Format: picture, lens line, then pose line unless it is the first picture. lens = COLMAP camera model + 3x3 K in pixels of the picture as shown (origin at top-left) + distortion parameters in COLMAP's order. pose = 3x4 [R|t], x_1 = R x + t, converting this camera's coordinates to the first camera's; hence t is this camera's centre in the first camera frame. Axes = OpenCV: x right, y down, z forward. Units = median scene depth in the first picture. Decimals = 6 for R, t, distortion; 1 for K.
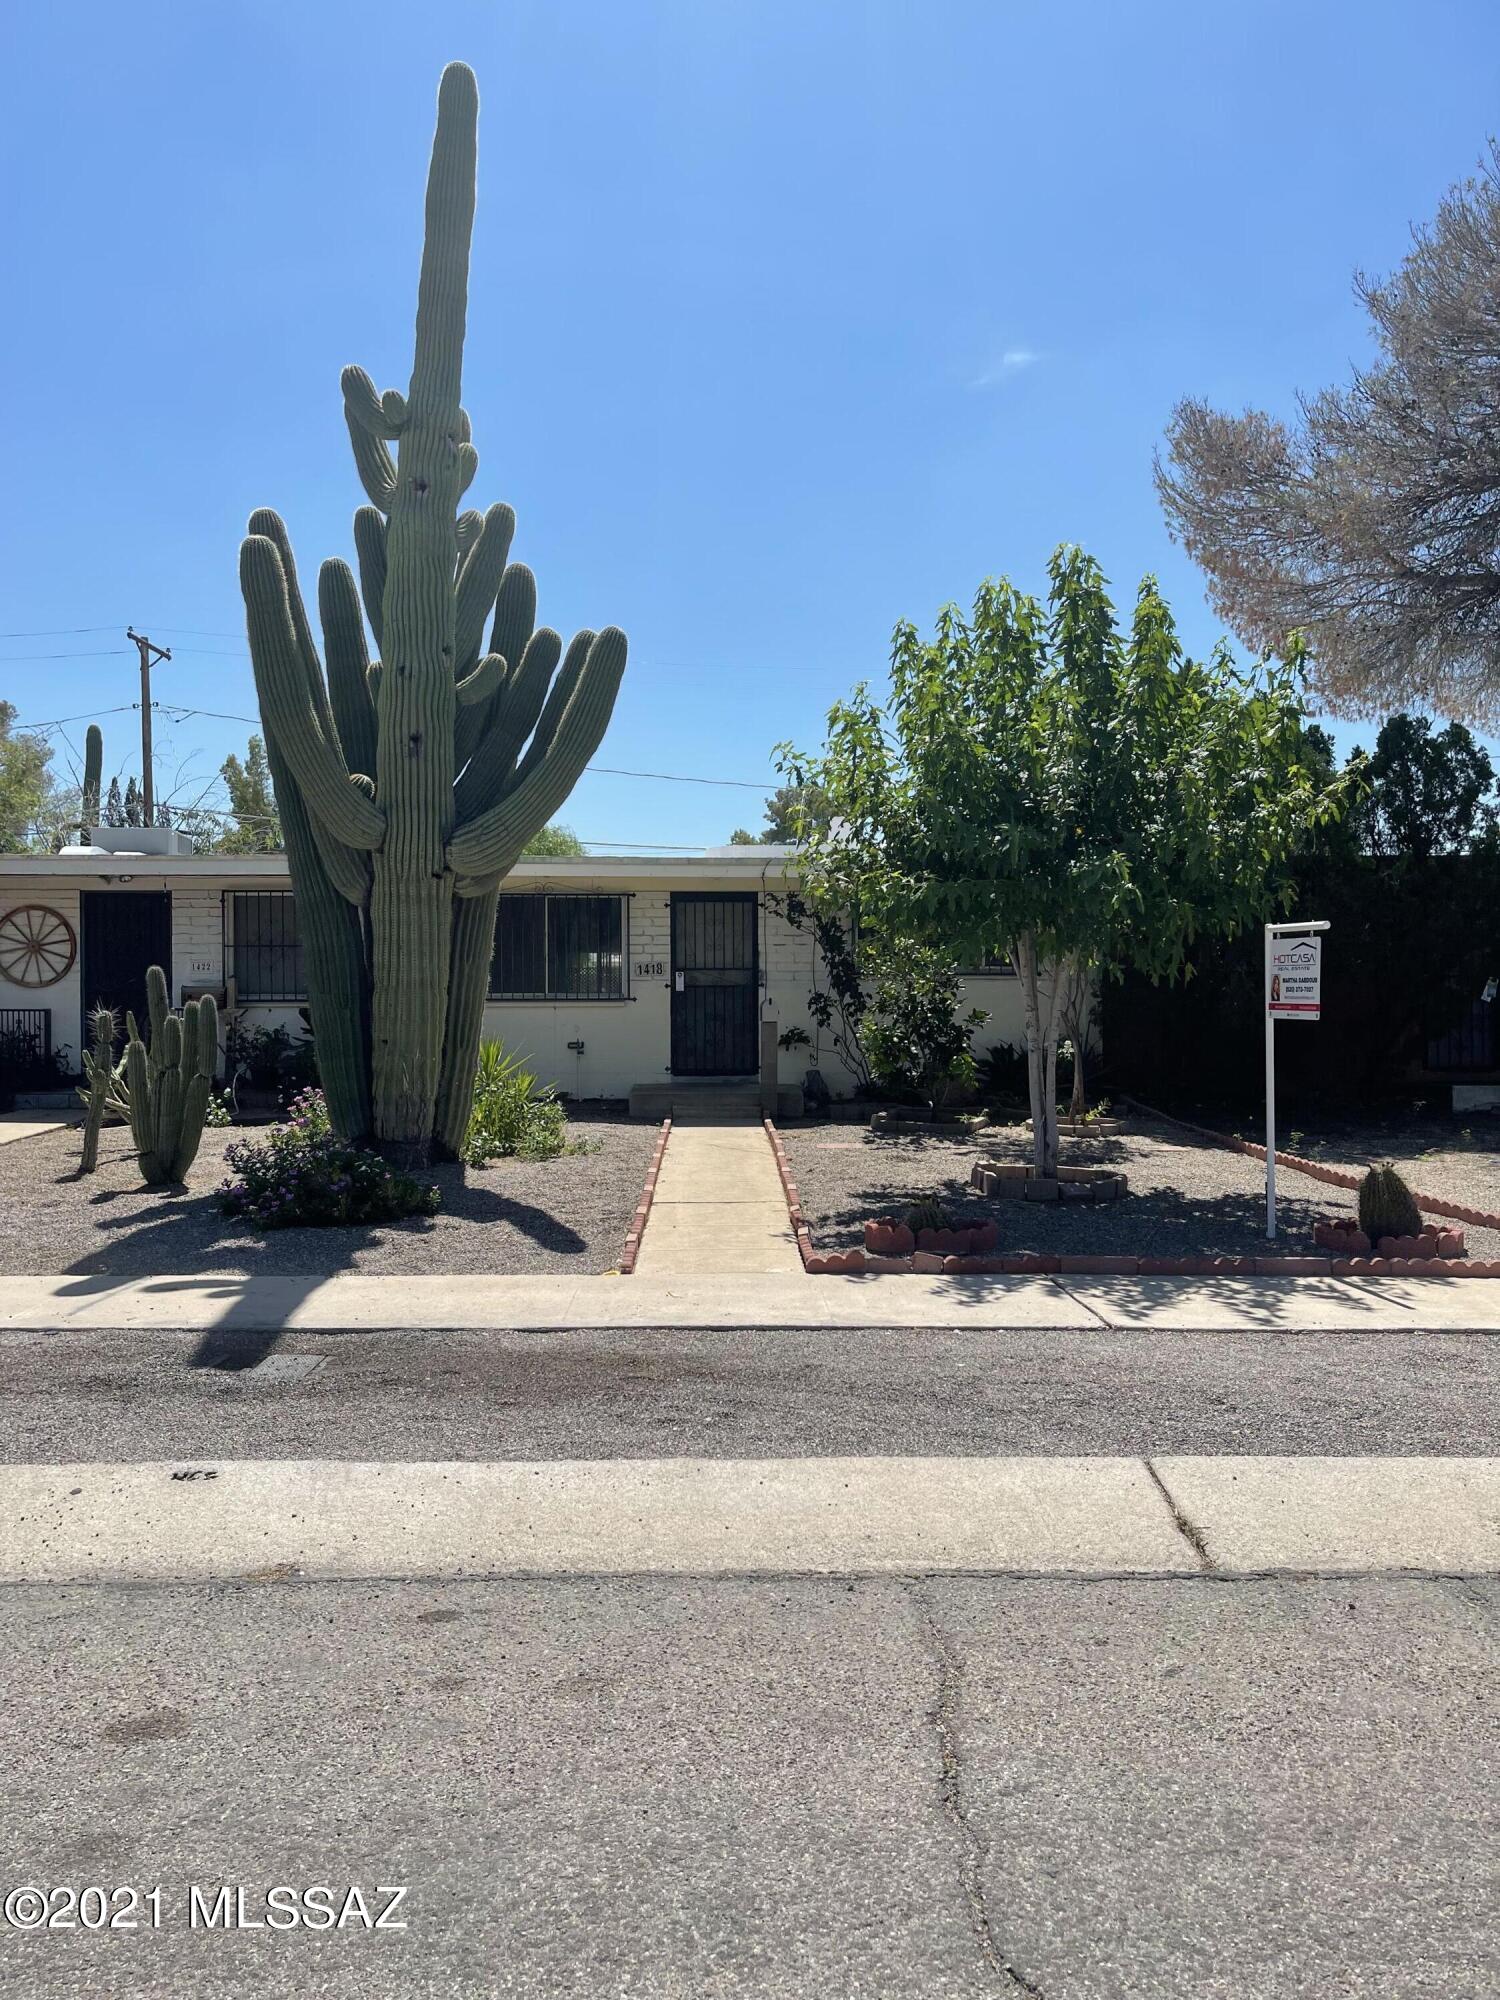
lens RADIAL K [[1514.7, 0, 737.6], [0, 1514.7, 1015.6], [0, 0, 1]] dist [0.058593, -0.058657]
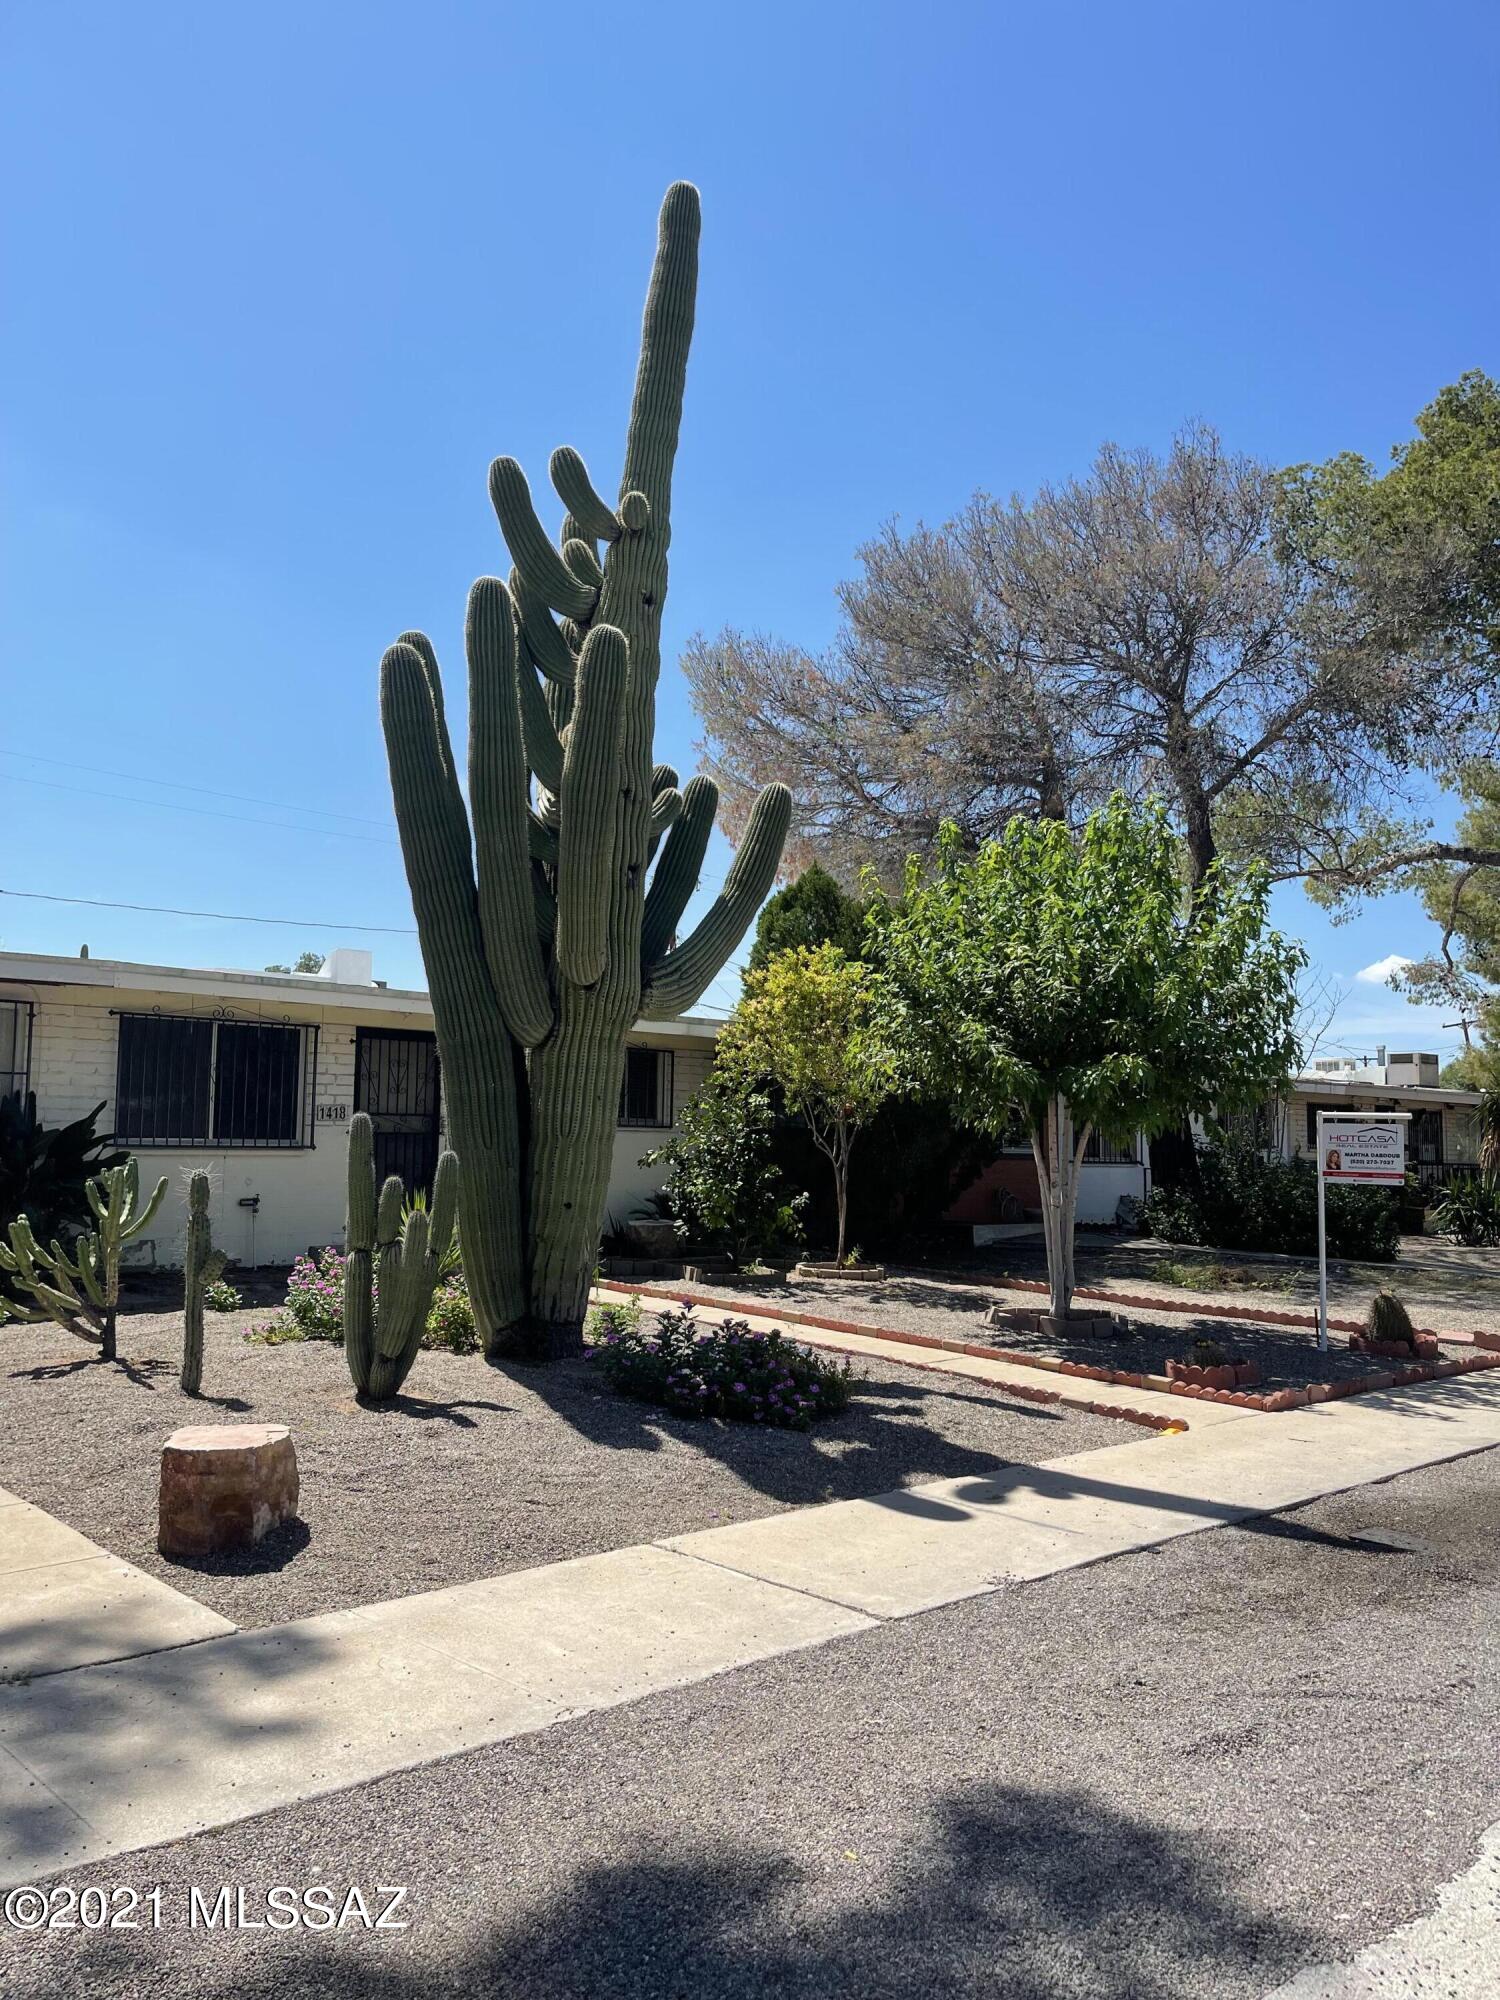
lens RADIAL K [[1514.7, 0, 764.0], [0, 1514.7, 988.0], [0, 0, 1]] dist [0.058593, -0.058657]
pose [[0.733675, 0.082958, 0.674418, -0.562777], [-0.010338, 0.993767, -0.110994, -0.008453], [-0.679422, 0.074462, 0.729959, 0.213338]]
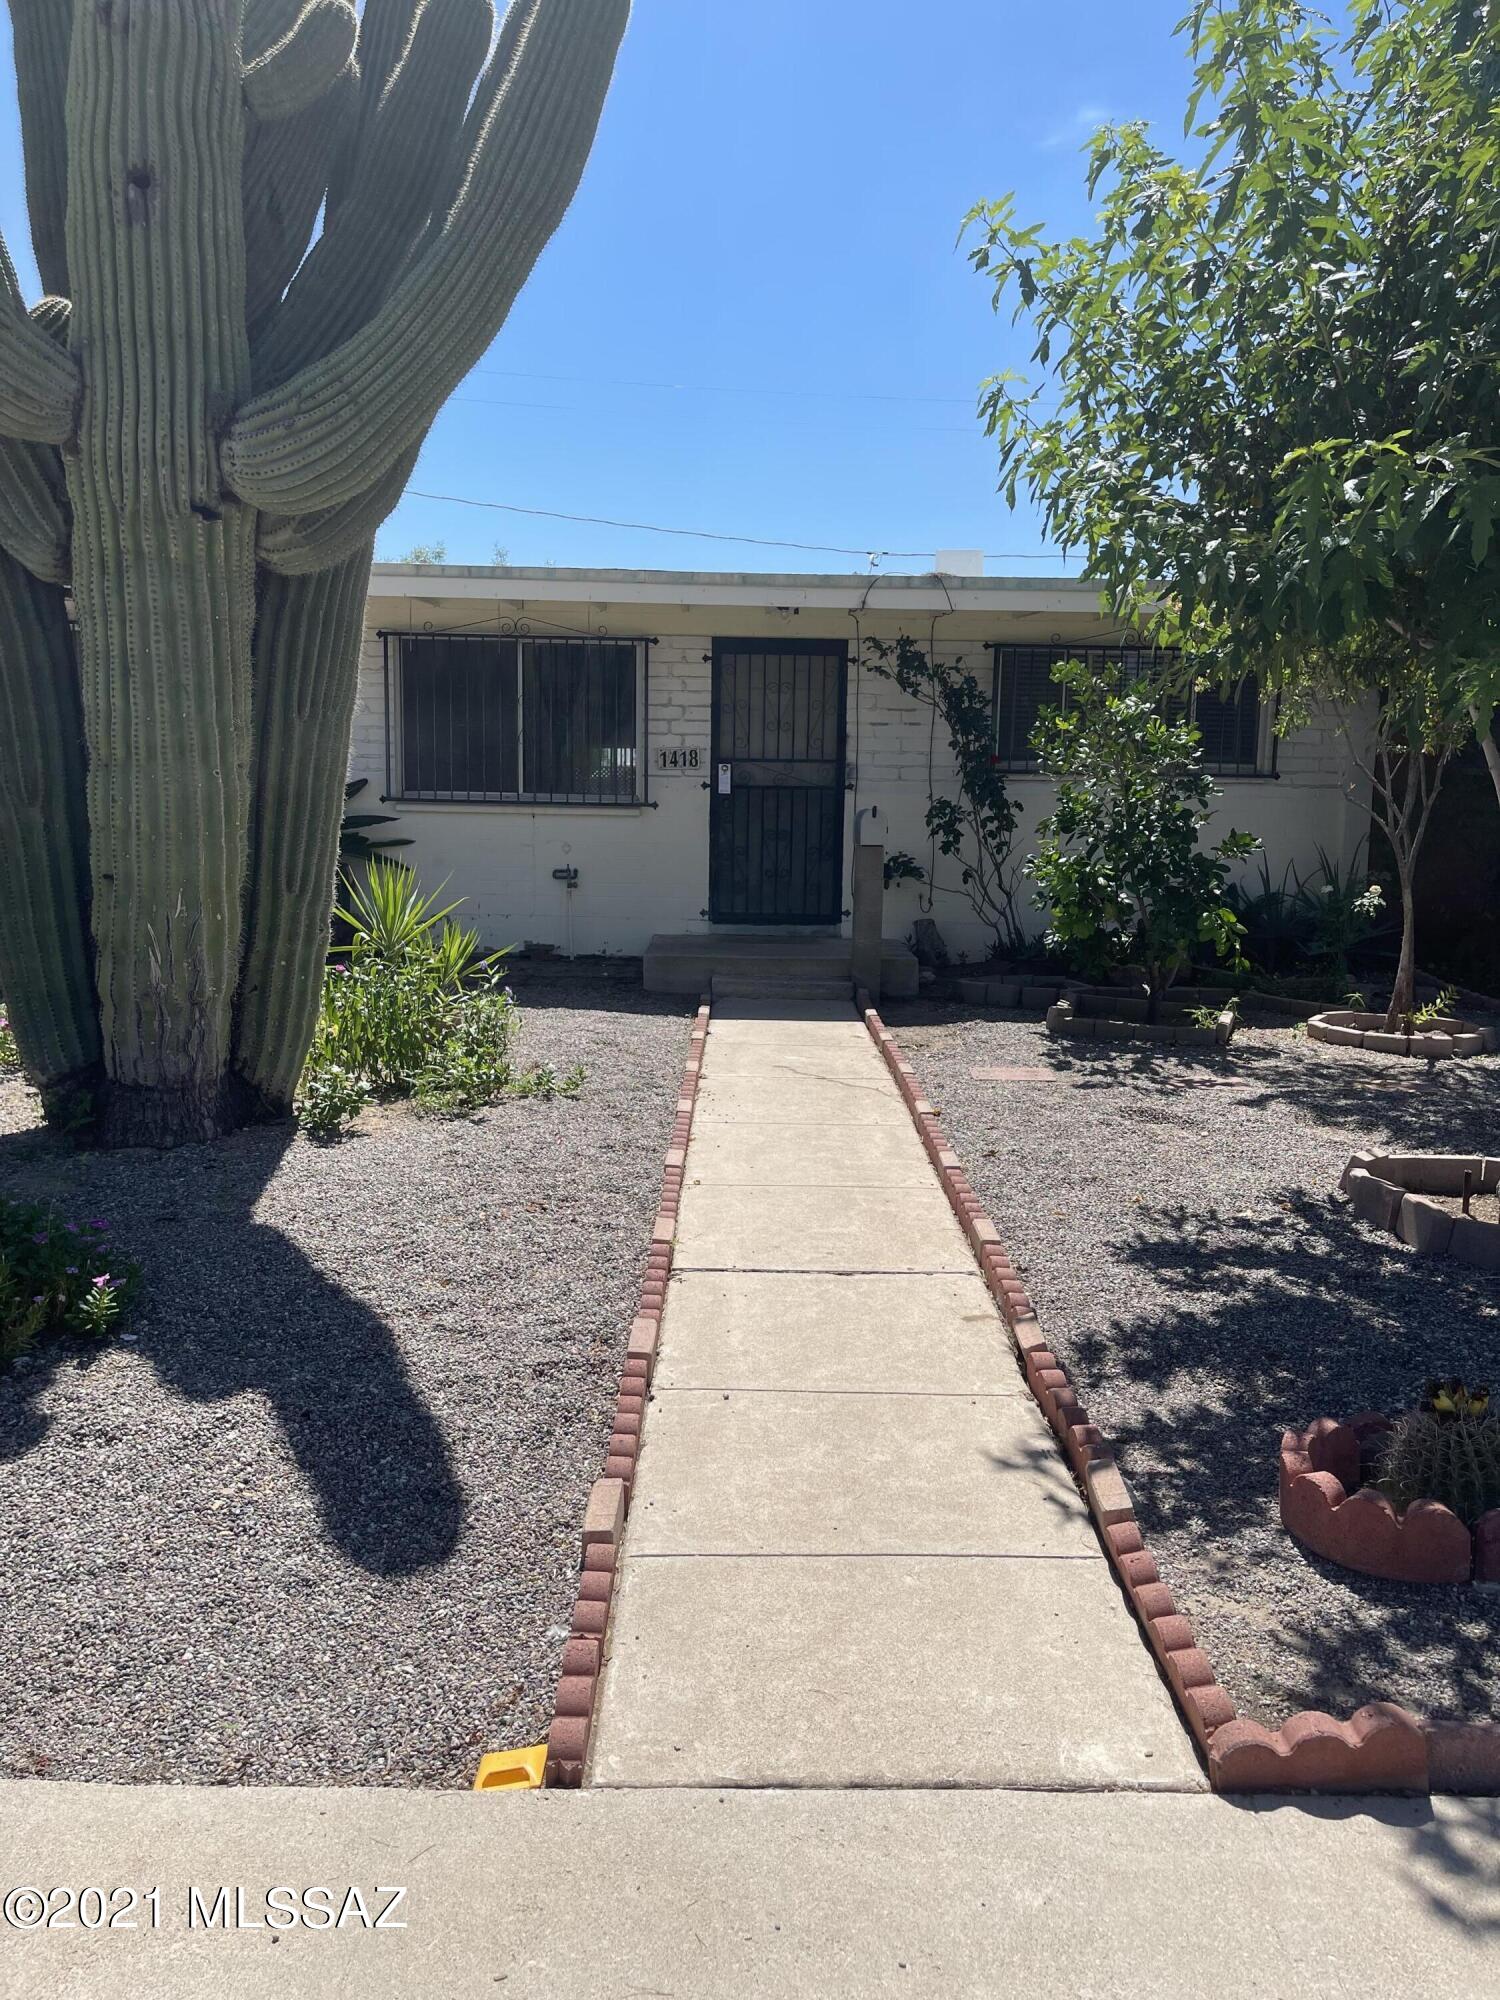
lens RADIAL K [[1514.7, 0, 749.0], [0, 1514.7, 1020.3], [0, 0, 1]] dist [0.058593, -0.058657]
pose [[0.999711, 0.021192, -0.011363, -0.021186], [-0.019595, 0.991859, 0.125825, -0.001917], [0.013937, -0.125566, 0.991987, 0.399641]]
